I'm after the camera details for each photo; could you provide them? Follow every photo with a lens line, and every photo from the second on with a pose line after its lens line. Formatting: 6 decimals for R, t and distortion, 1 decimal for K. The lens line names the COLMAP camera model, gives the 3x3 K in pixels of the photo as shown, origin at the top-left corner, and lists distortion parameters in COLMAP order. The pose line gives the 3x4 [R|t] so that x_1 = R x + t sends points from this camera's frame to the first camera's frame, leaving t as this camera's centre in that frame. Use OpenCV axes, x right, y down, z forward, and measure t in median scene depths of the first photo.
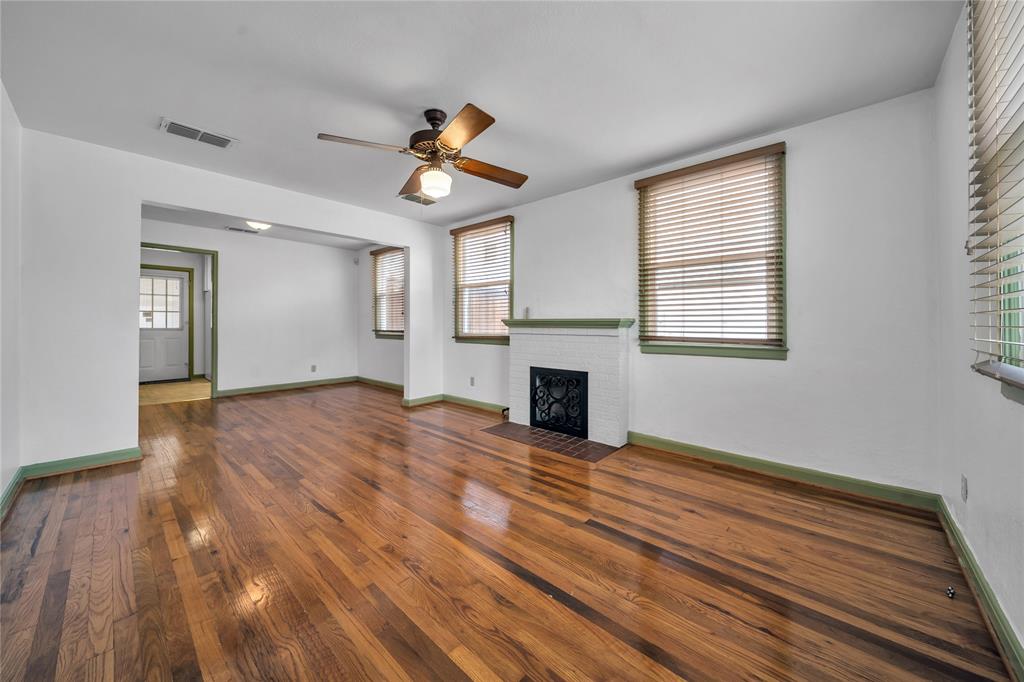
lens RADIAL K [[367.8, 0, 506.8], [0, 367.8, 324.2], [0, 0, 1]] dist [-0.001621, -0.000369]
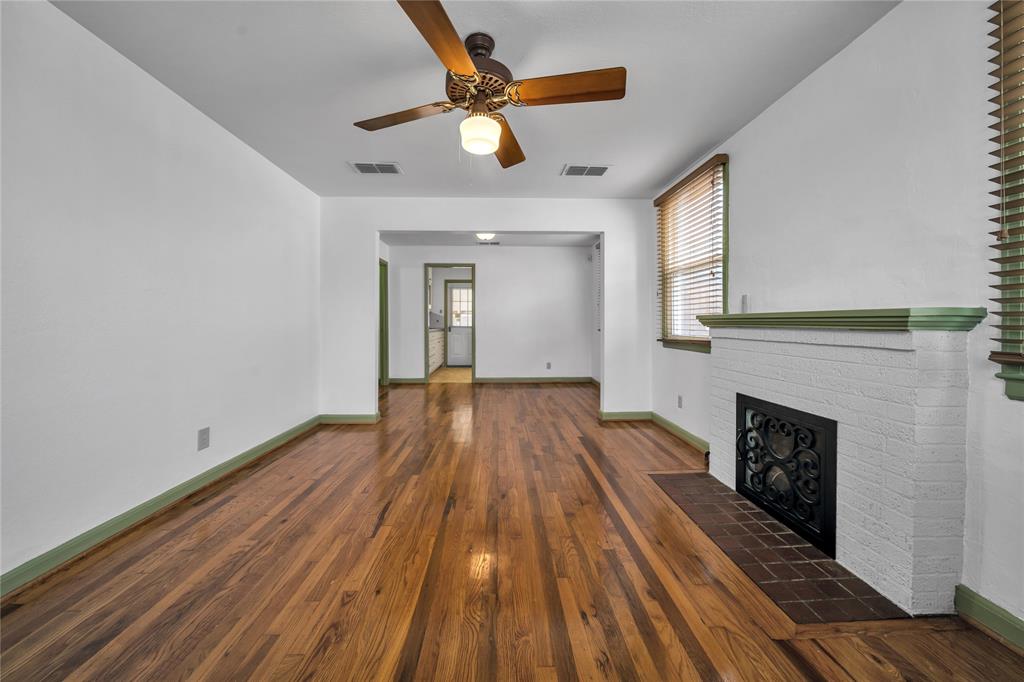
lens RADIAL K [[367.8, 0, 510.1], [0, 367.8, 325.3], [0, 0, 1]] dist [-0.001621, -0.000369]
pose [[0.701144, 0.003154, -0.713013, 0.240226], [0.000953, 0.999985, 0.005361, 0.000716], [0.713020, -0.004438, 0.701130, 0.323806]]
